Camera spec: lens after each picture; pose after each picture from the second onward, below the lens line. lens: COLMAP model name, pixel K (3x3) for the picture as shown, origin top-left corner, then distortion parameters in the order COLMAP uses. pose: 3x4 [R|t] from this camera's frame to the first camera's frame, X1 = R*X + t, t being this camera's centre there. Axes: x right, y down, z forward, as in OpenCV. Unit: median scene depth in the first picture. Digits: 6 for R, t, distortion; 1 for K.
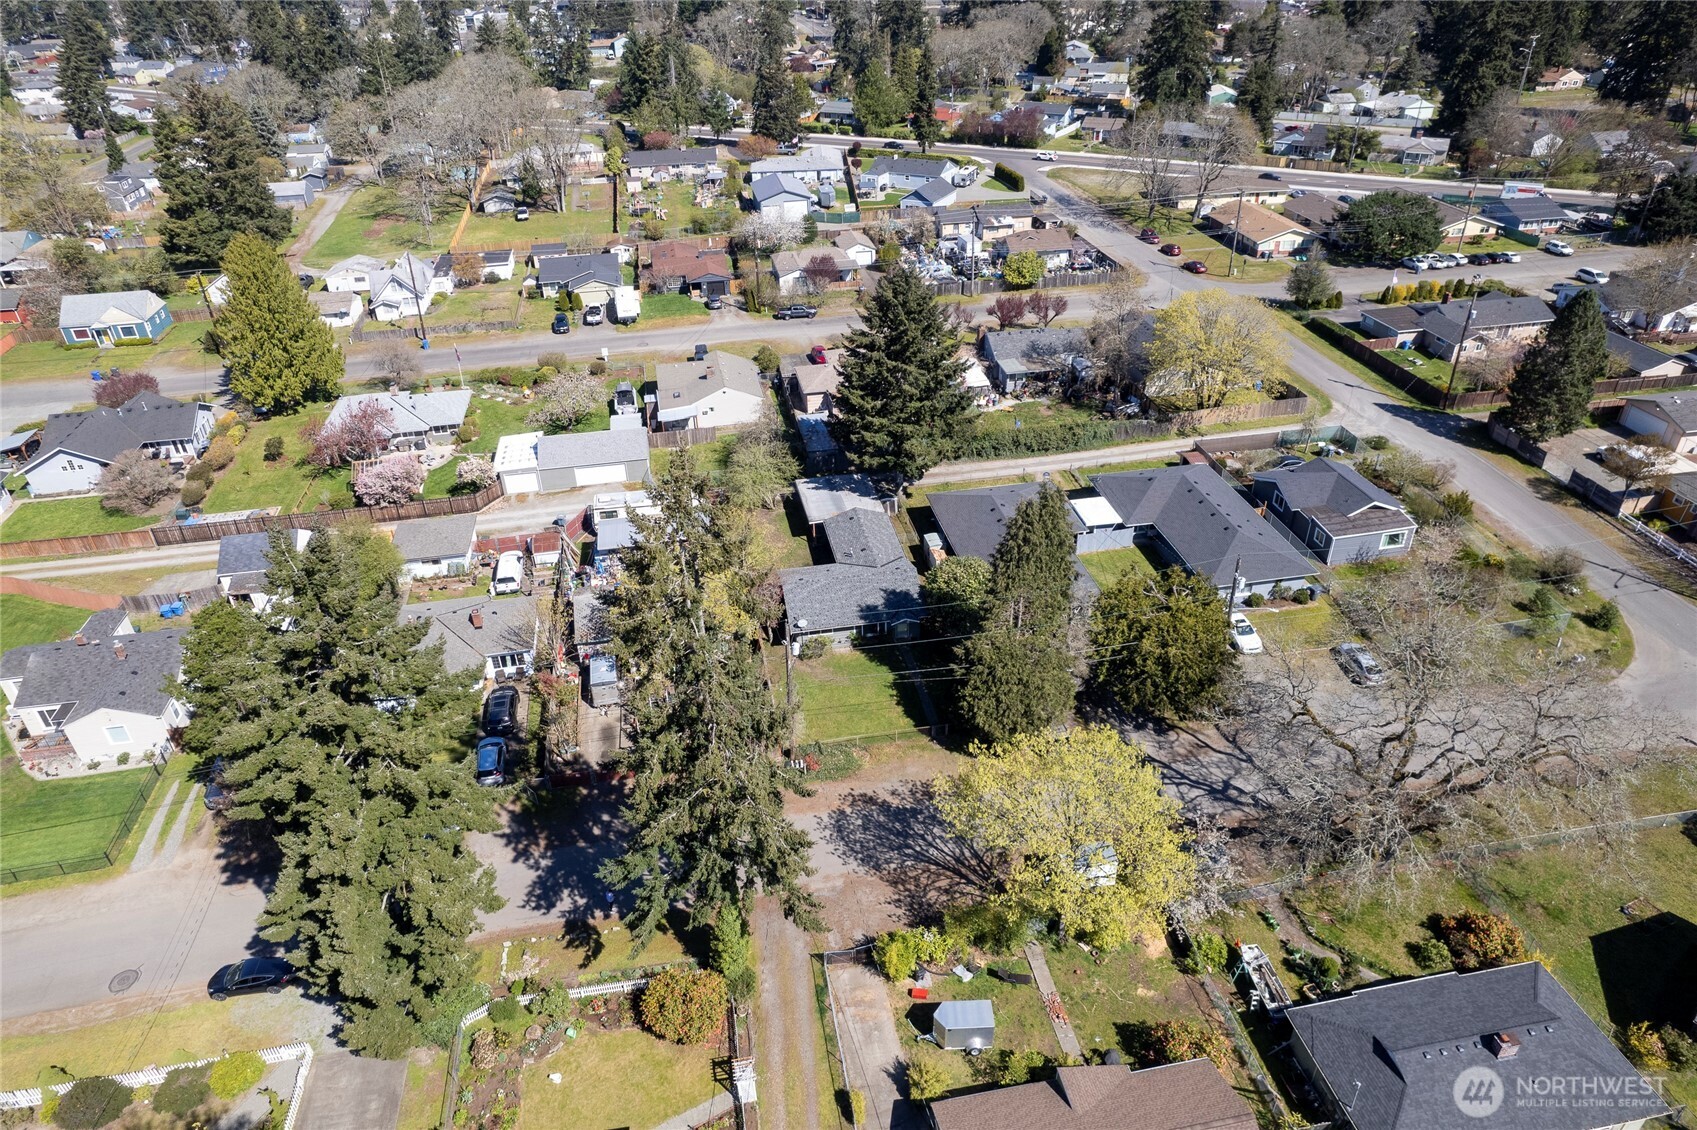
lens RADIAL K [[1110.9, 0, 848.5], [0, 1110.9, 565.0], [0, 0, 1]] dist [-0.035806, 0.001825]
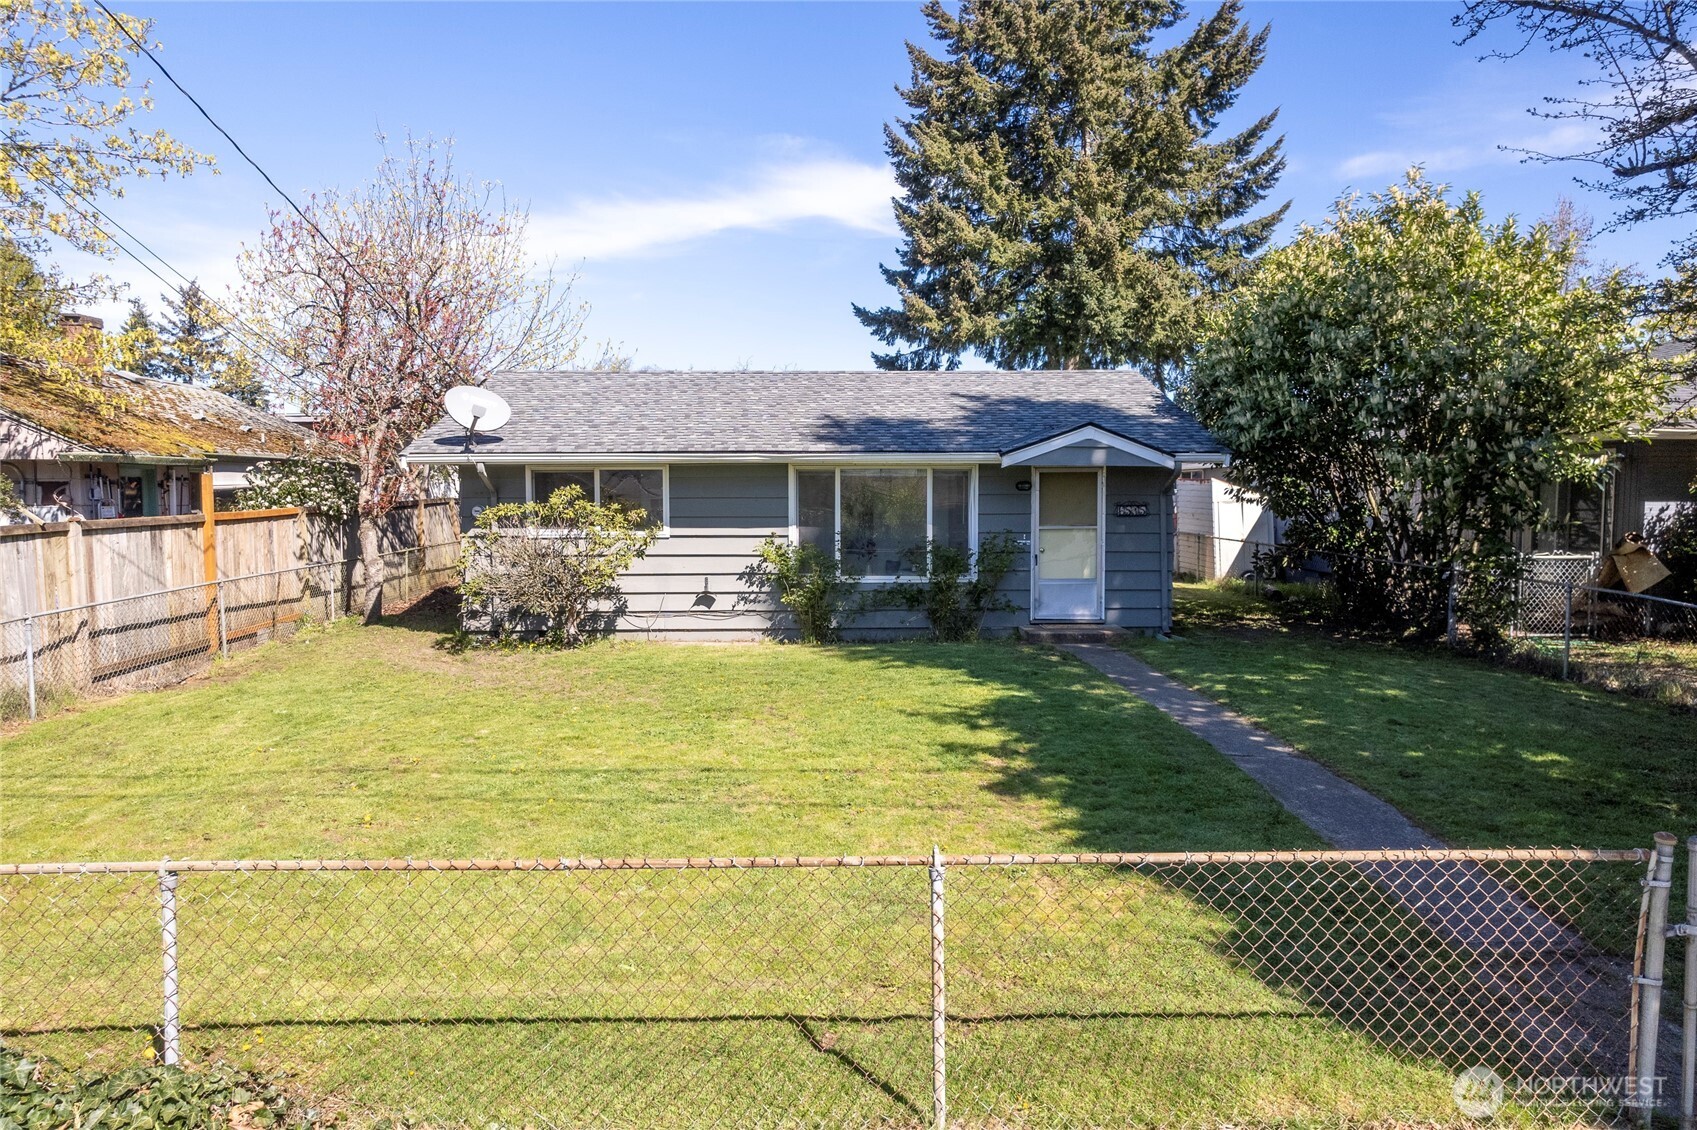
lens RADIAL K [[1110.9, 0, 848.5], [0, 1110.9, 565.0], [0, 0, 1]] dist [-0.035806, 0.001825]
pose [[0.987626, 0.028663, -0.154187, 0.037070], [-0.096336, 0.886678, -0.452240, 0.126561], [0.123752, 0.461497, 0.878468, 0.752099]]
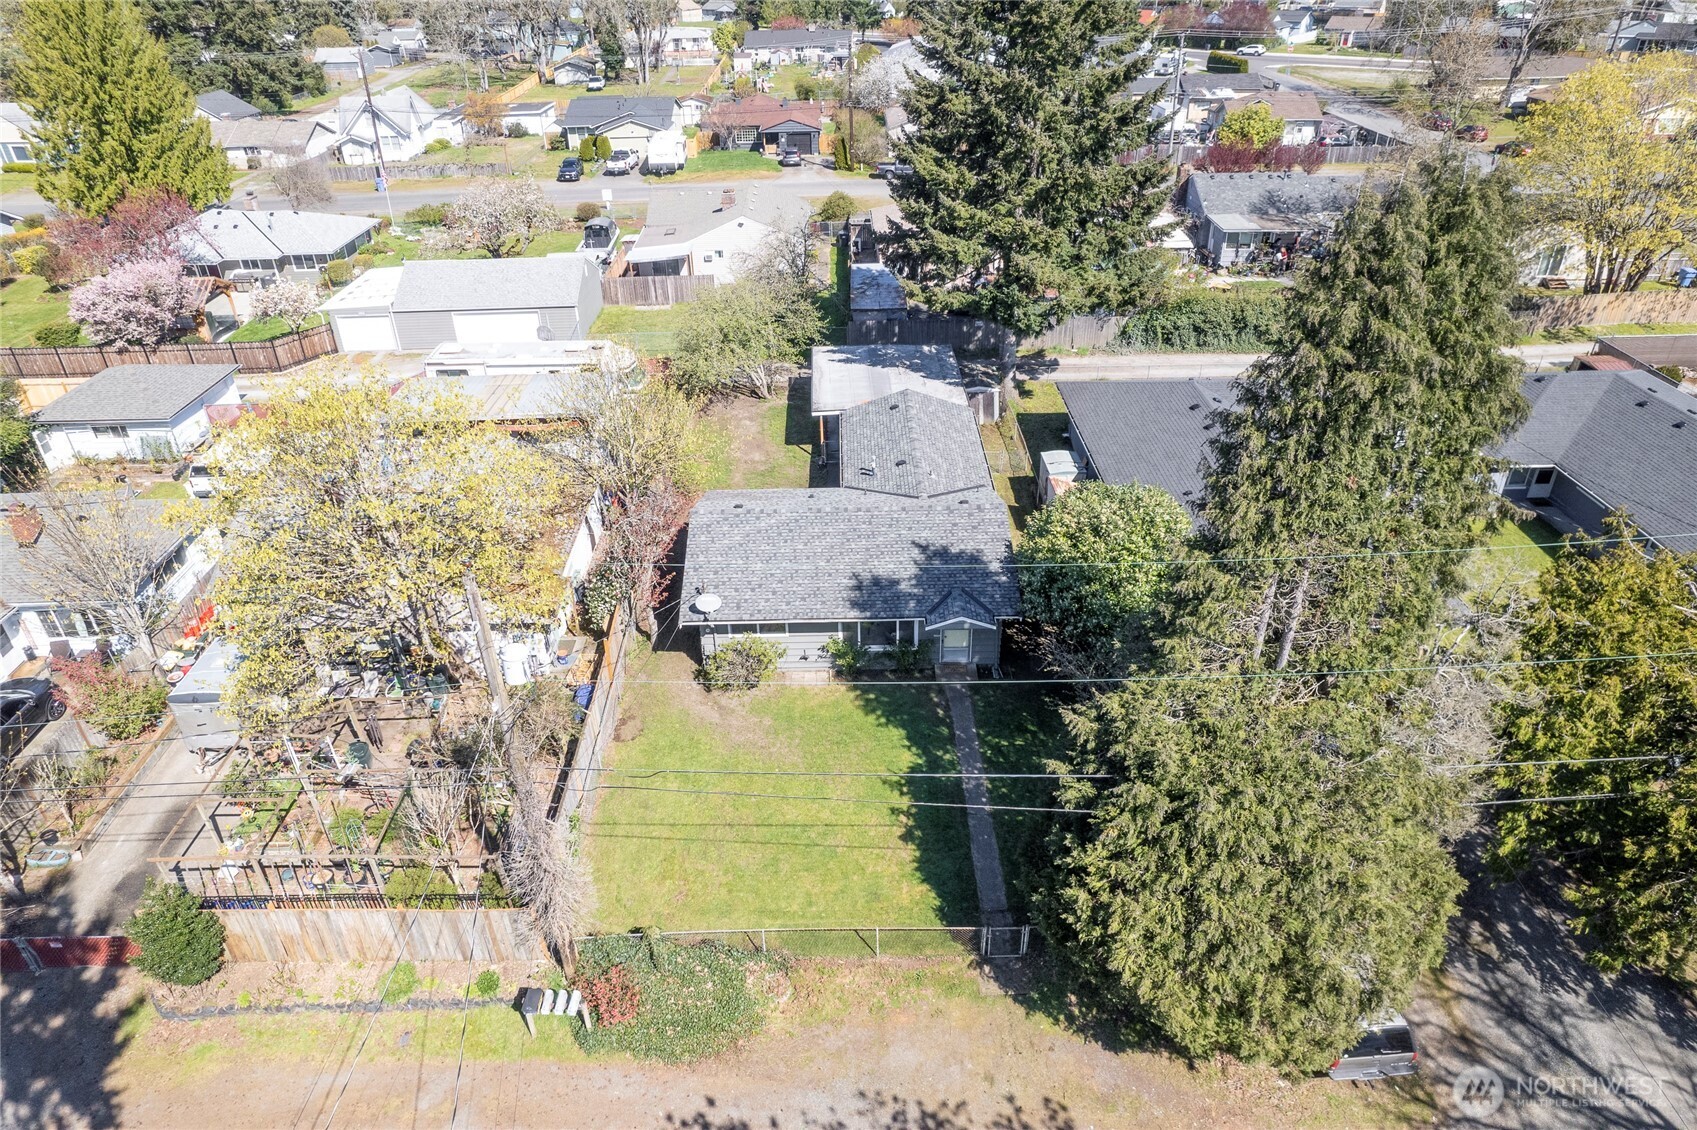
lens RADIAL K [[1110.9, 0, 848.5], [0, 1110.9, 565.0], [0, 0, 1]] dist [-0.035806, 0.001825]
pose [[0.986217, 0.091364, -0.137942, 0.056767], [-0.092610, 0.995699, -0.002628, 0.030037], [0.137108, 0.015366, 0.990437, 0.518810]]
